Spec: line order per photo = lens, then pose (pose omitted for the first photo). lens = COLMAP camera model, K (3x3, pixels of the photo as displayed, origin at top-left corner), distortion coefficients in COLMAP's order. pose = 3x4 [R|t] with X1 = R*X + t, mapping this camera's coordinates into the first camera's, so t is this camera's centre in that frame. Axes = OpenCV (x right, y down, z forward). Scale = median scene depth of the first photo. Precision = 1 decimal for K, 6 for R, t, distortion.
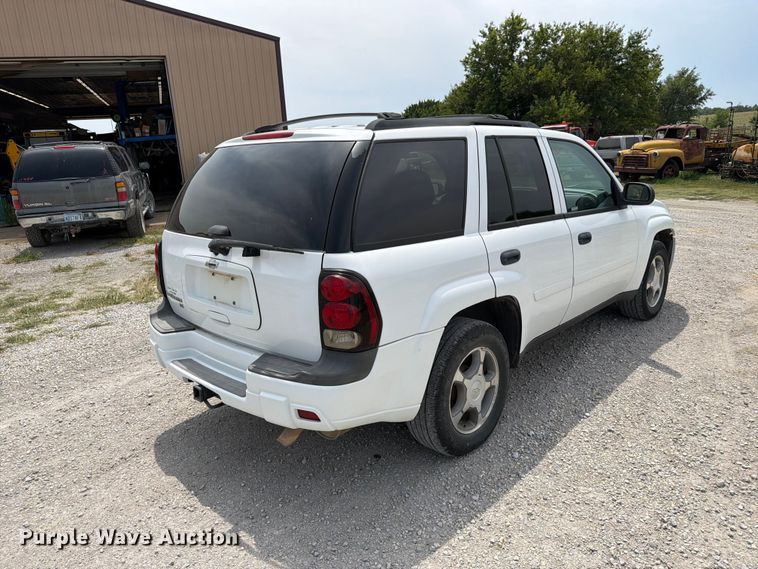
lens RADIAL K [[539.1, 0, 378.8], [0, 539.1, 285.7], [0, 0, 1]] dist [0.037429, -0.043677]
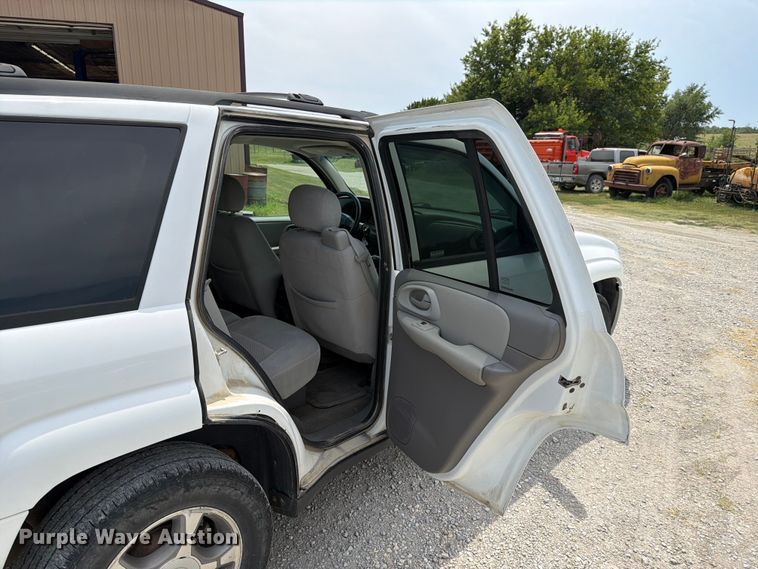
lens RADIAL K [[539.1, 0, 378.0], [0, 539.1, 287.4], [0, 0, 1]] dist [0.037429, -0.043677]
pose [[0.997574, 0.069482, 0.004225, 0.058989], [-0.069522, 0.997527, 0.010334, -0.021027], [-0.003496, -0.010603, 0.999938, 0.072436]]
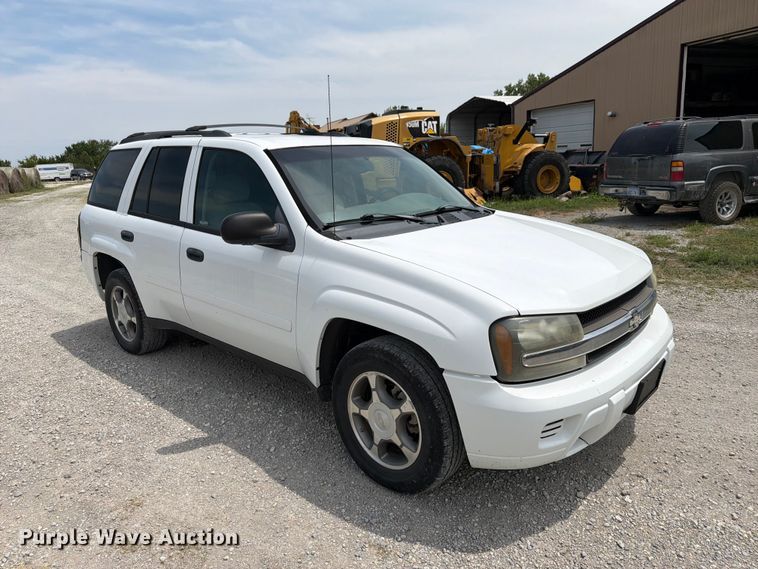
lens RADIAL K [[539.1, 0, 370.5], [0, 539.1, 280.3], [0, 0, 1]] dist [0.037429, -0.043677]
pose [[0.004052, 0.272348, -0.962190, 0.265781], [-0.210254, 0.940922, 0.265443, -0.073613], [0.977638, 0.201229, 0.061075, 0.255201]]
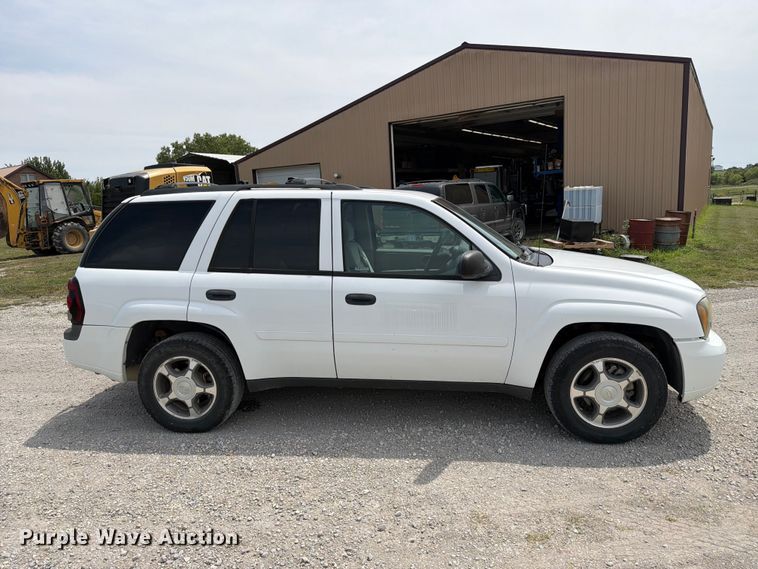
lens RADIAL K [[539.1, 0, 376.4], [0, 539.1, 288.4], [0, 0, 1]] dist [0.037429, -0.043677]
pose [[0.586400, 0.159257, -0.794211, 0.239396], [-0.189413, 0.980258, 0.056712, -0.034426], [0.787564, 0.117178, 0.604989, 0.086765]]
